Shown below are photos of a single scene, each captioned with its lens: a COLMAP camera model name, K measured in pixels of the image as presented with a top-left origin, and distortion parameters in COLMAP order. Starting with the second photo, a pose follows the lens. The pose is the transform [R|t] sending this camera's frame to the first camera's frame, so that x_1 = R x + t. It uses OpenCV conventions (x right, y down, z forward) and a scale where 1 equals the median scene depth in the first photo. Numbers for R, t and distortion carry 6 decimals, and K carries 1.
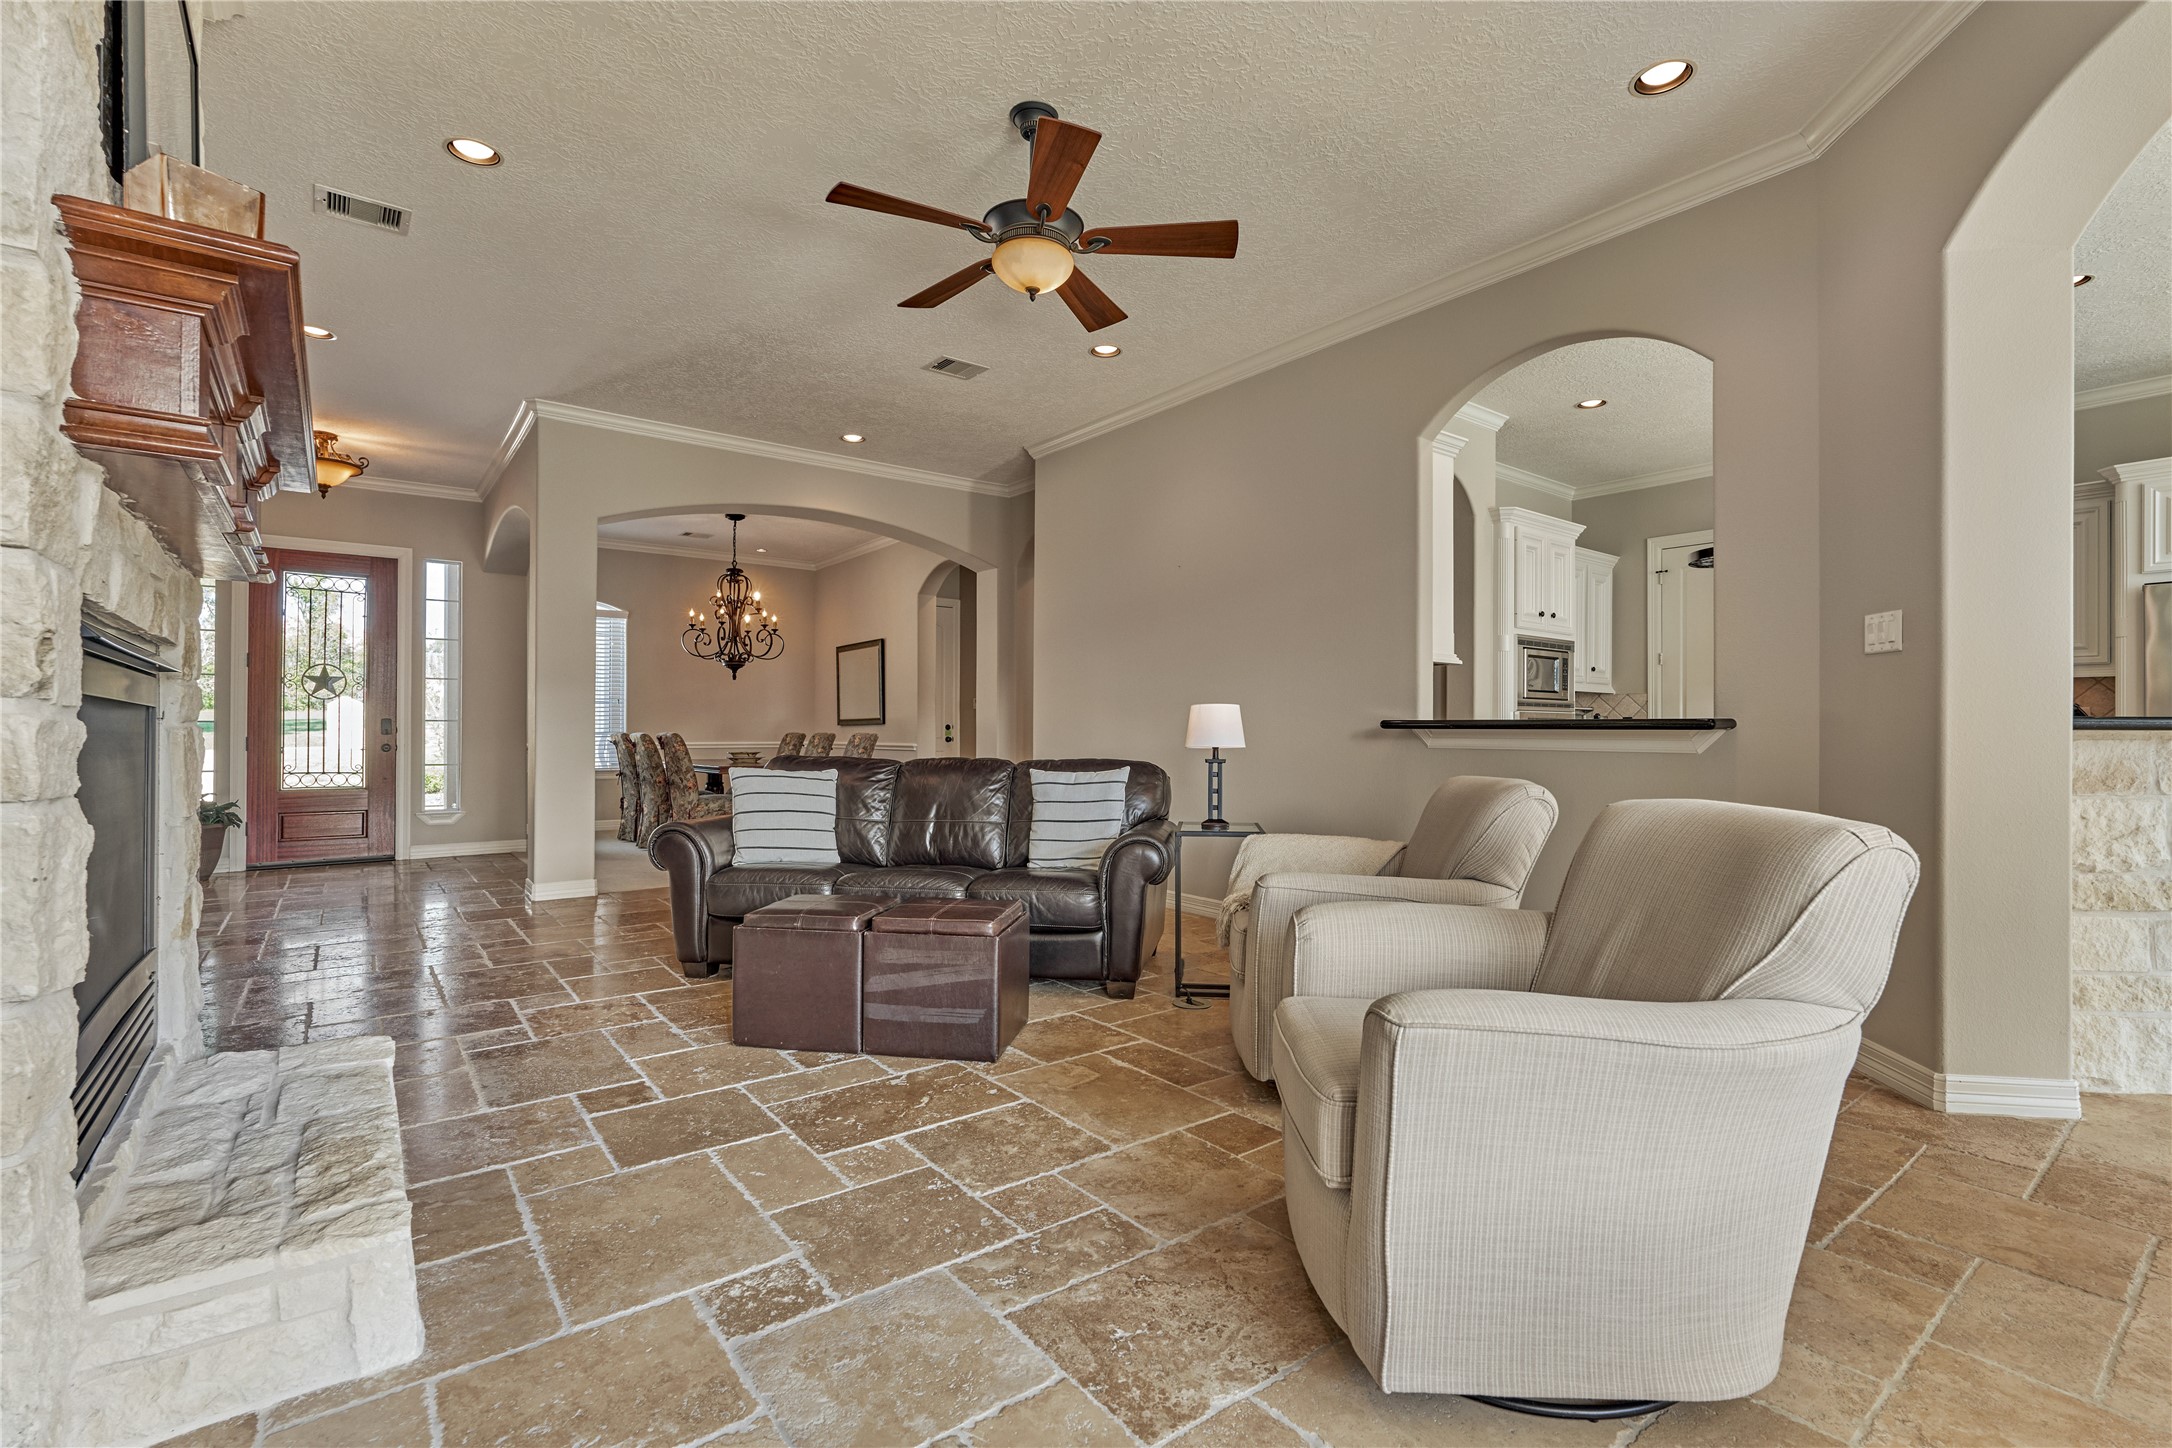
lens RADIAL K [[961.5, 0, 1109.0], [0, 961.5, 719.1], [0, 0, 1]] dist [-0.007251, 0.001067]
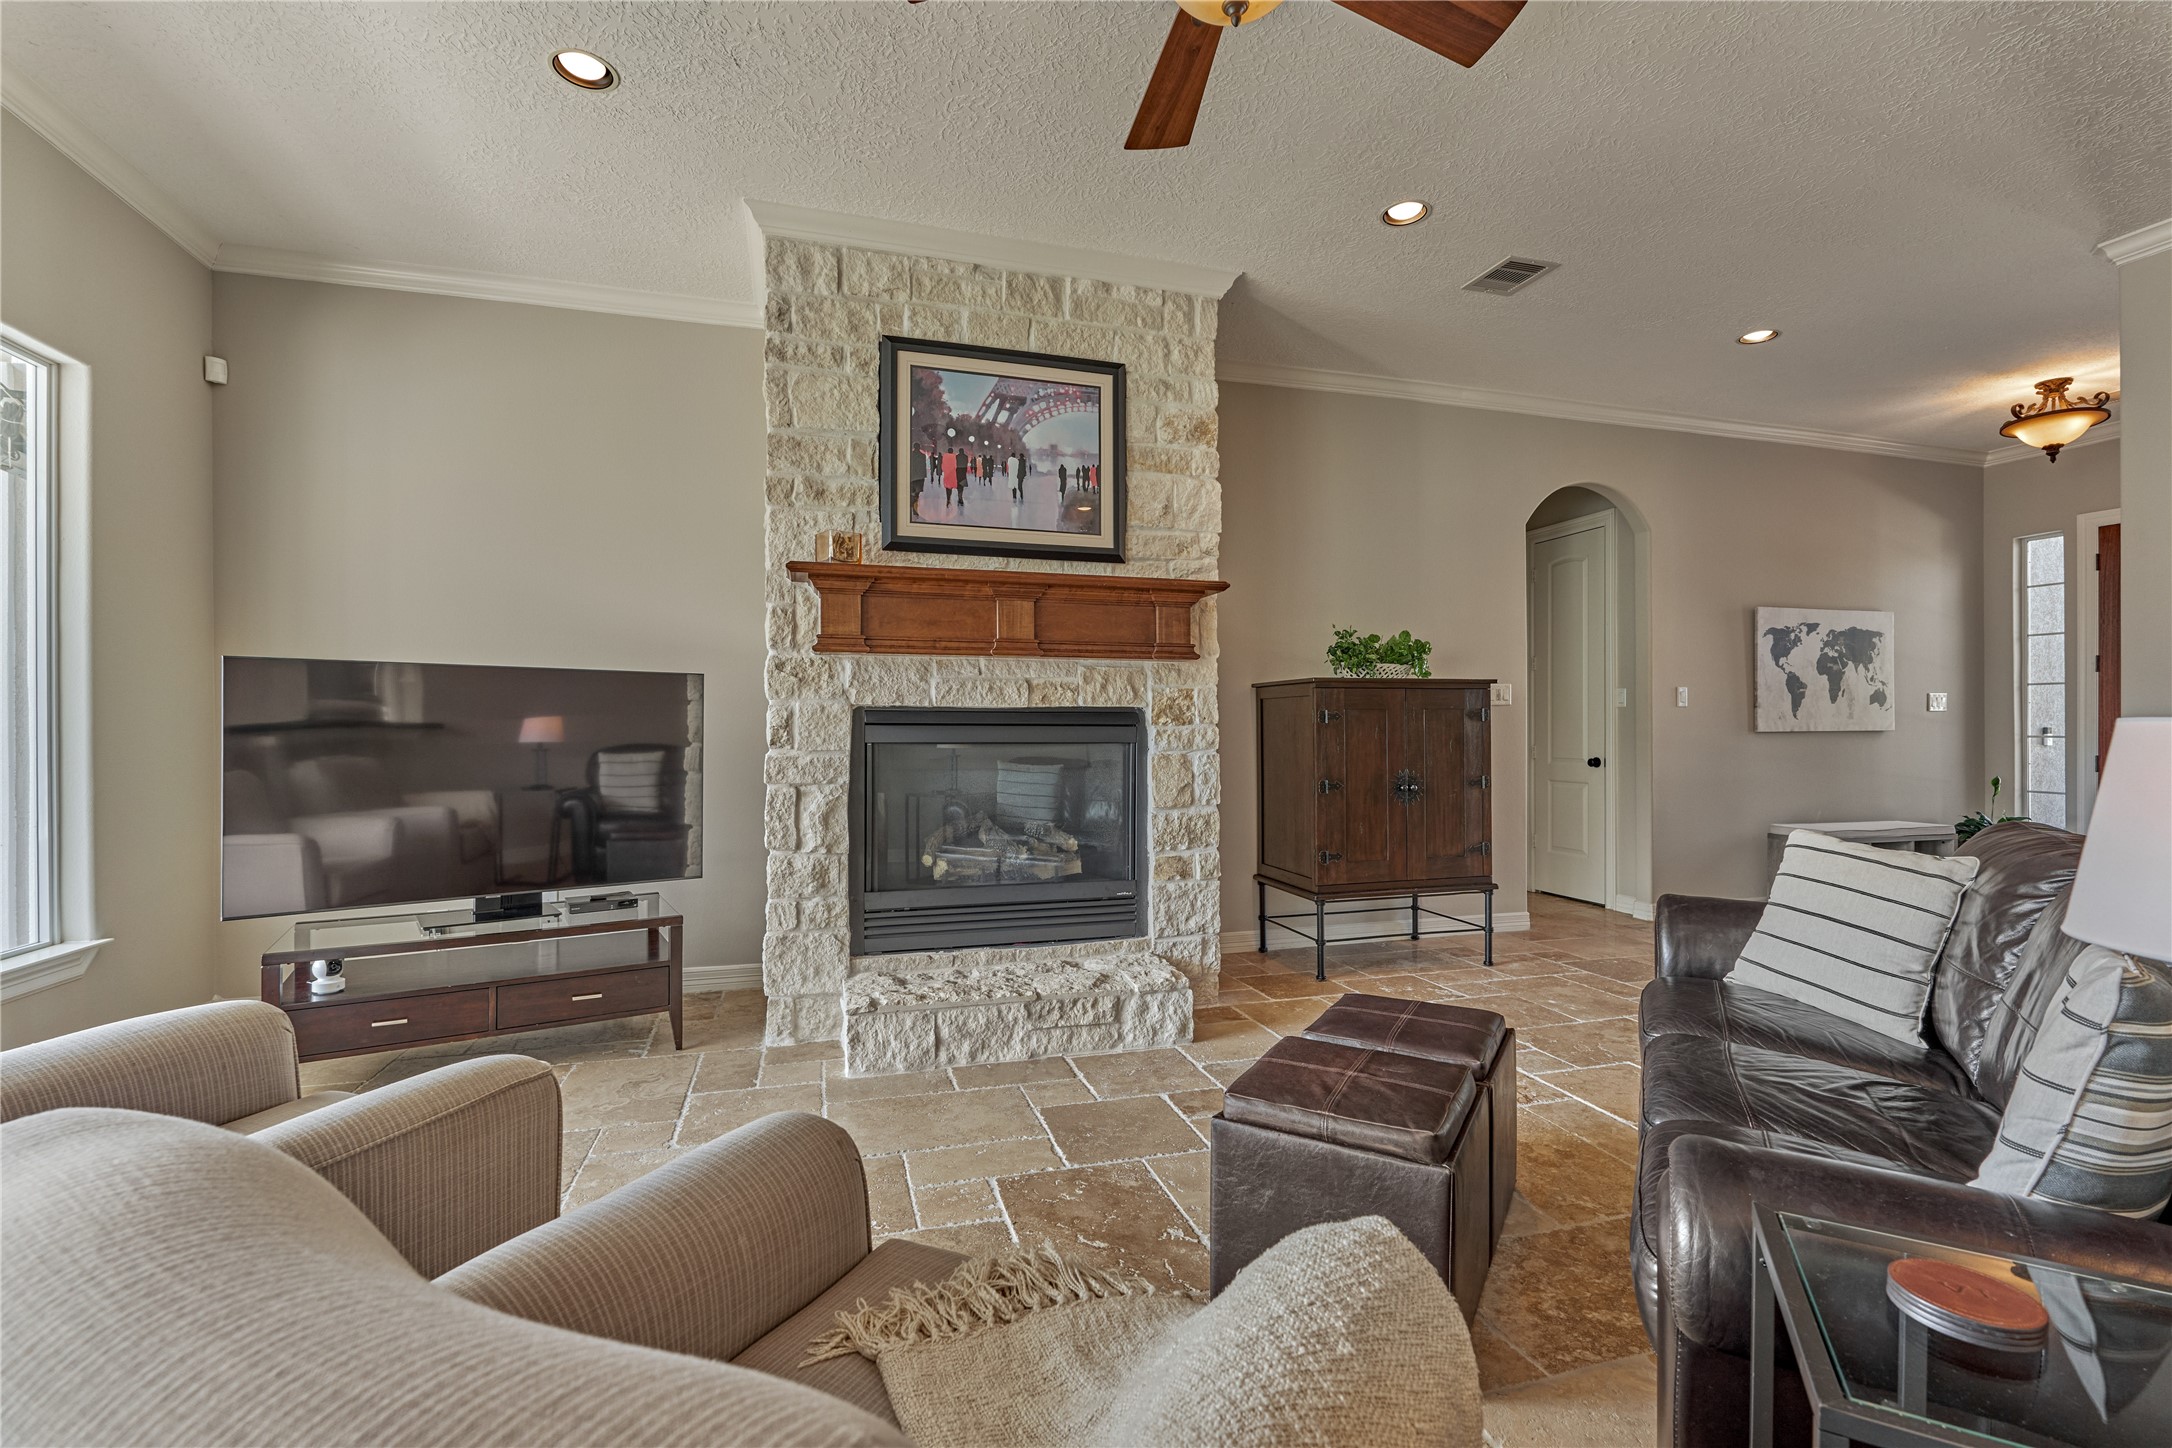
lens RADIAL K [[961.5, 0, 1082.4], [0, 961.5, 729.2], [0, 0, 1]] dist [-0.007251, 0.001067]
pose [[-0.378765, -0.000474, -0.925493, 0.499163], [0.010228, 0.999937, -0.004698, -0.022809], [0.925437, -0.011245, -0.378736, 1.178527]]
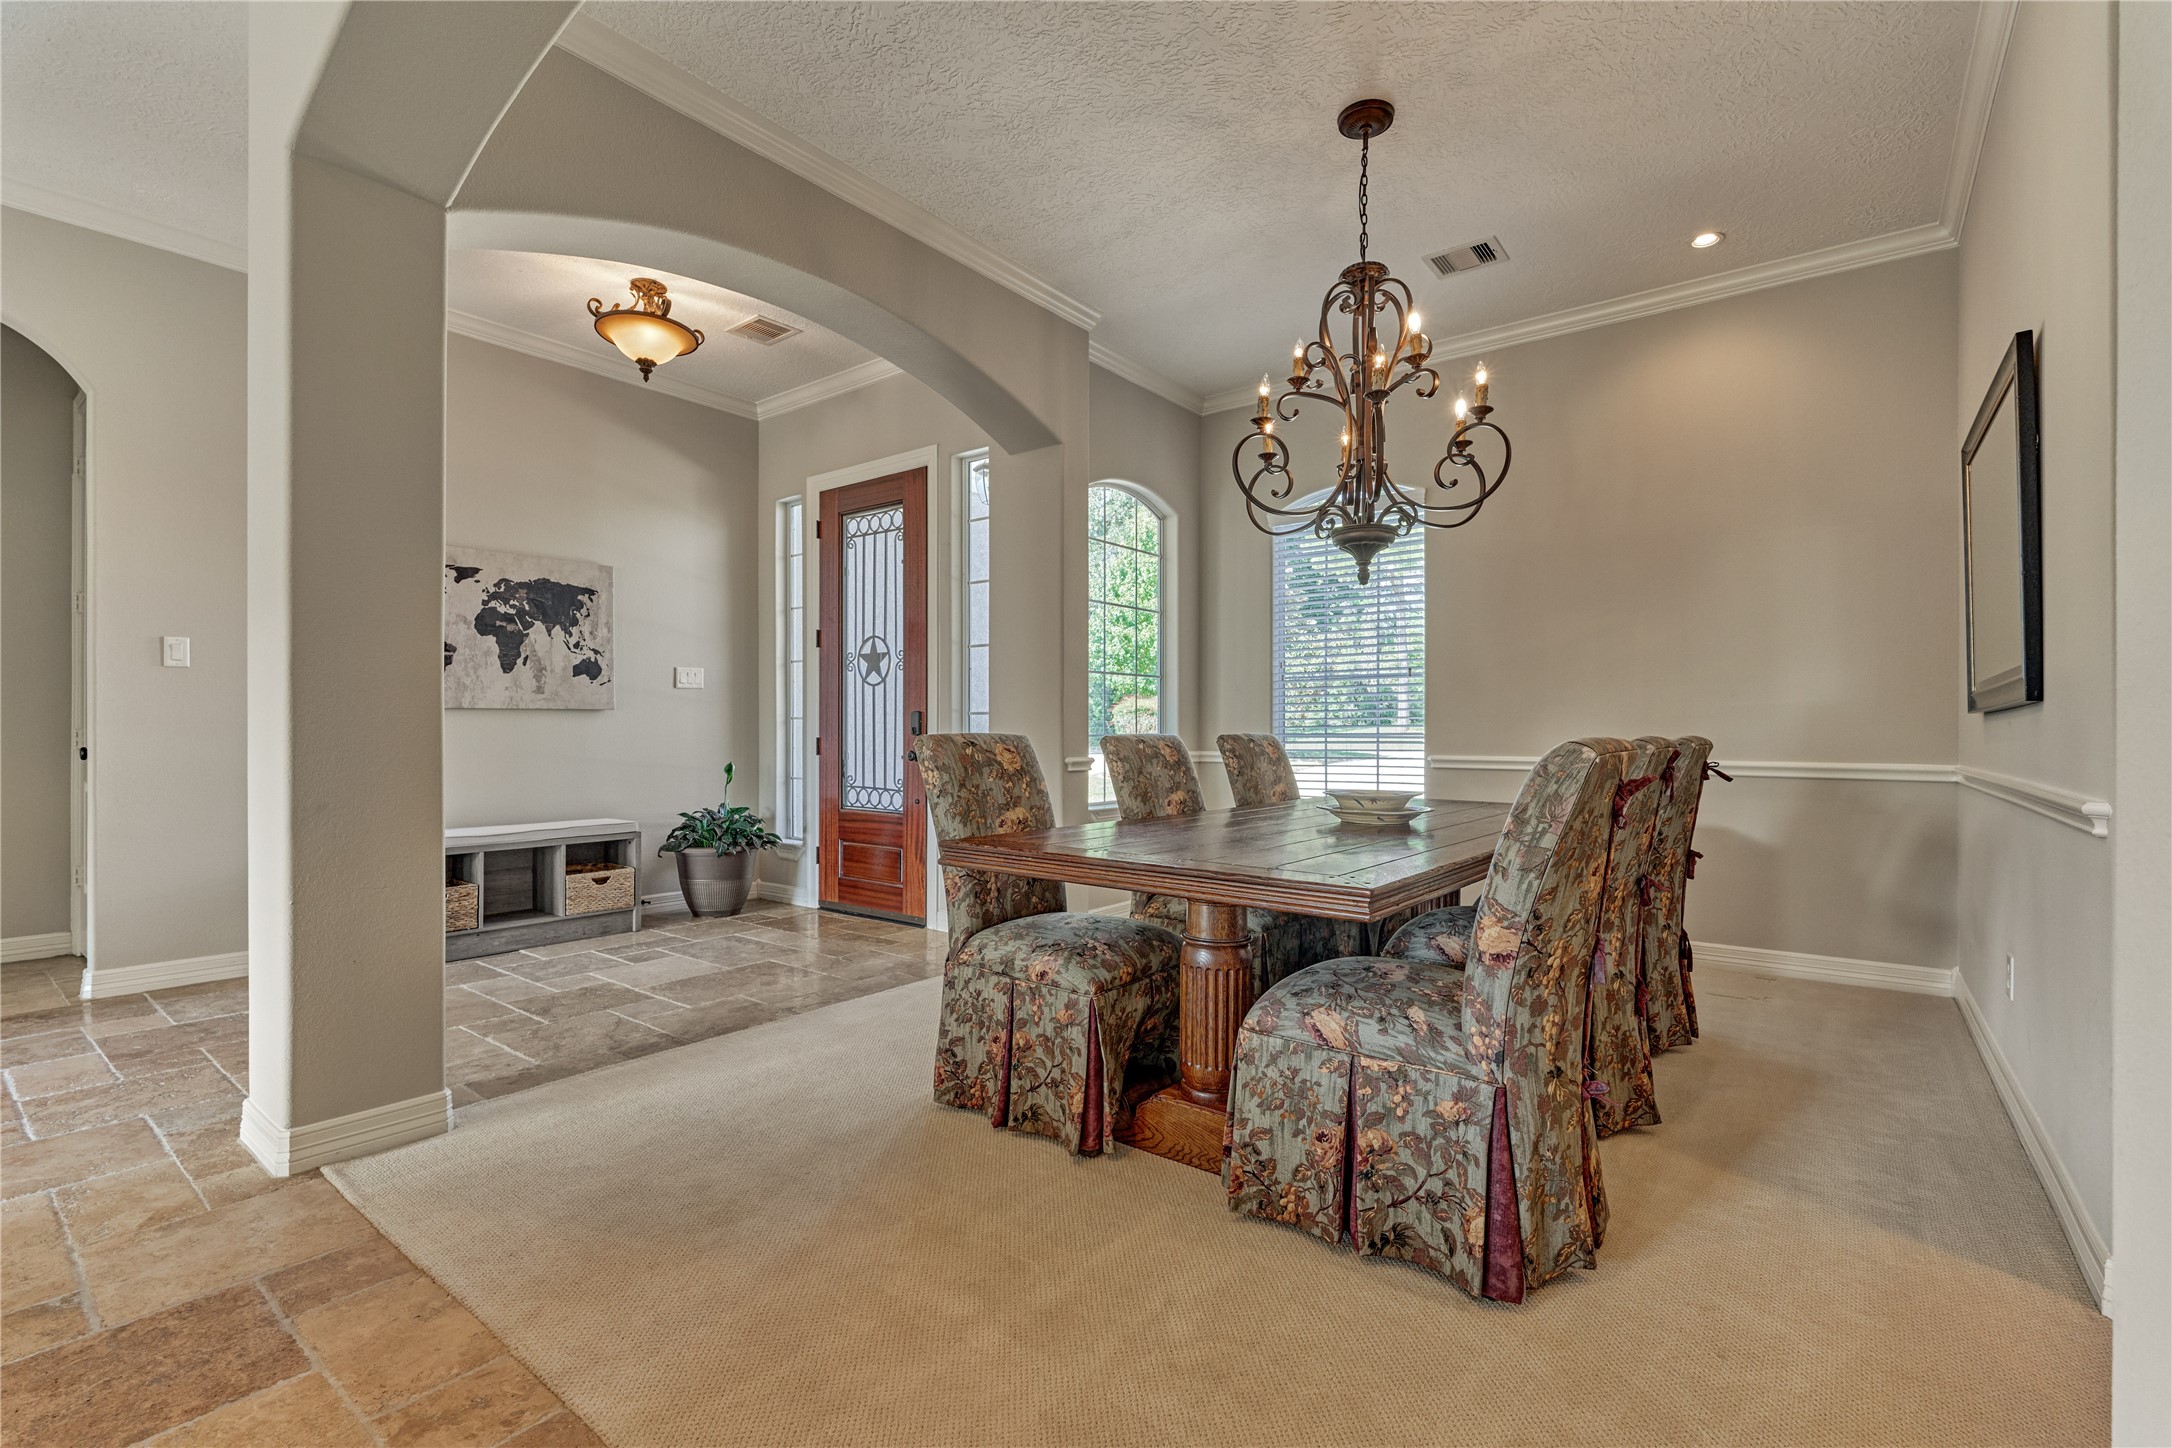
lens RADIAL K [[961.5, 0, 1104.3], [0, 961.5, 739.4], [0, 0, 1]] dist [-0.007251, 0.001067]
pose [[0.250226, 0.009955, -0.968136, -0.198615], [0.010445, 0.999861, 0.012981, 0.029462], [0.968131, -0.013360, 0.250088, 2.453313]]
